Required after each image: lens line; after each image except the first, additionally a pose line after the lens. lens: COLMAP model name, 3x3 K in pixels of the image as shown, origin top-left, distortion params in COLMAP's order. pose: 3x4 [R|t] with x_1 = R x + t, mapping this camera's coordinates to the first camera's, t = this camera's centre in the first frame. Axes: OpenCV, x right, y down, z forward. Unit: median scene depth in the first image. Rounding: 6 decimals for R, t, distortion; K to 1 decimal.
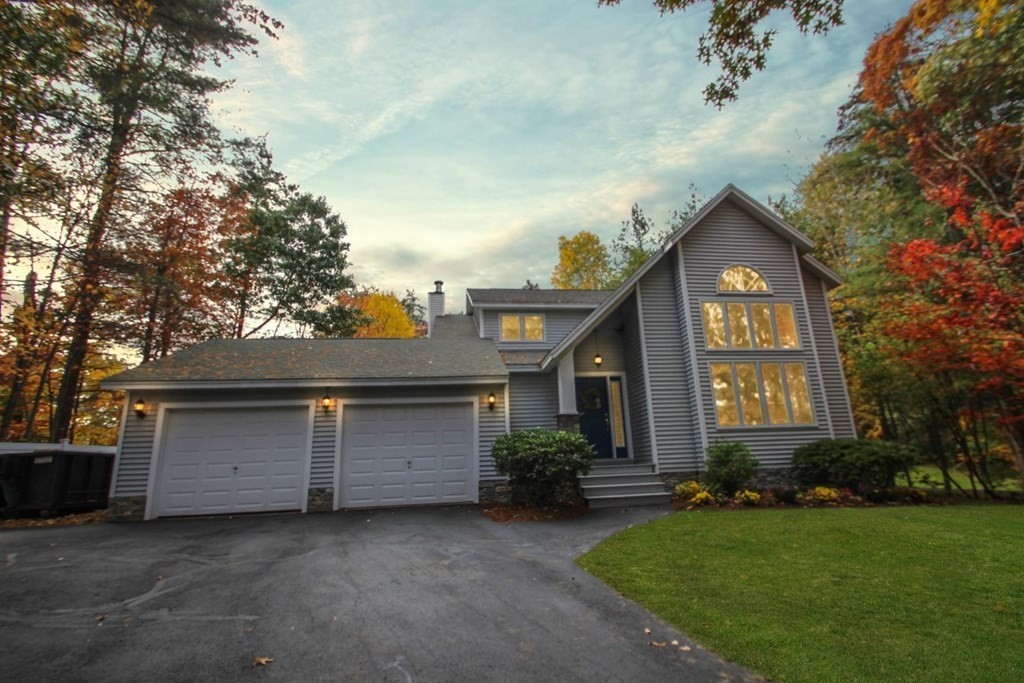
lens RADIAL K [[475.2, 0, 526.1], [0, 475.2, 345.9], [0, 0, 1]] dist [0.004221, -0.011718]
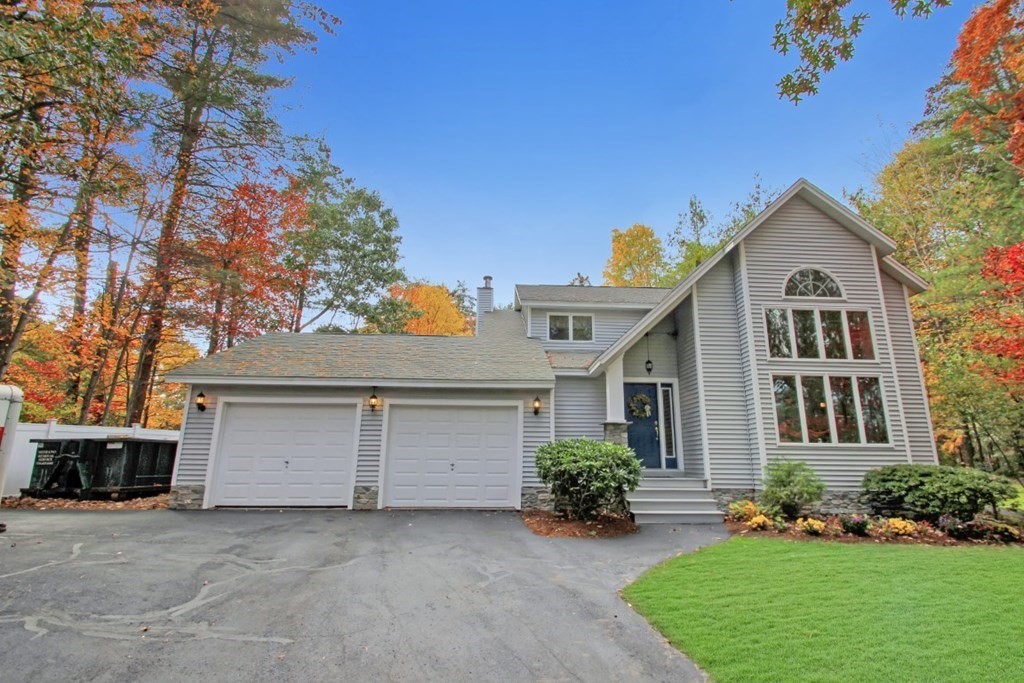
lens RADIAL K [[477.6, 0, 527.3], [0, 477.6, 346.4], [0, 0, 1]] dist [0.006701, -0.012797]
pose [[0.994748, 0.026947, -0.098744, 0.001897], [-0.024913, 0.999452, 0.021778, -0.024907], [0.099277, -0.019204, 0.994875, 0.022698]]
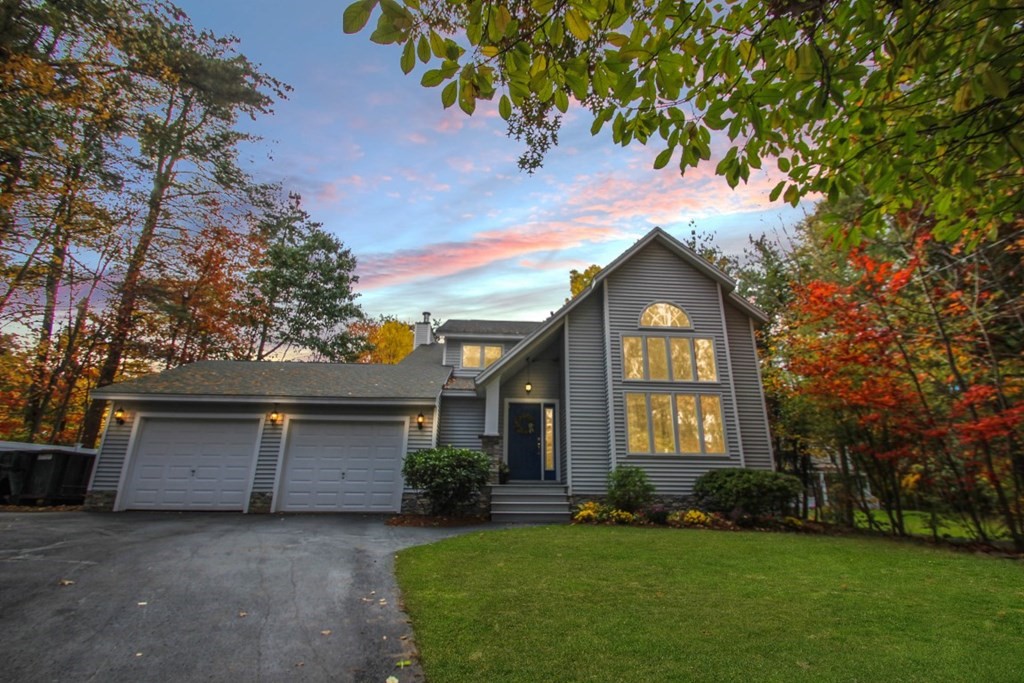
lens RADIAL K [[475.2, 0, 526.1], [0, 475.2, 345.9], [0, 0, 1]] dist [0.004221, -0.011718]
pose [[0.996206, 0.021293, -0.084385, 0.243870], [-0.026736, 0.997597, -0.063911, 0.005355], [0.082822, 0.065925, 0.994381, -0.085404]]
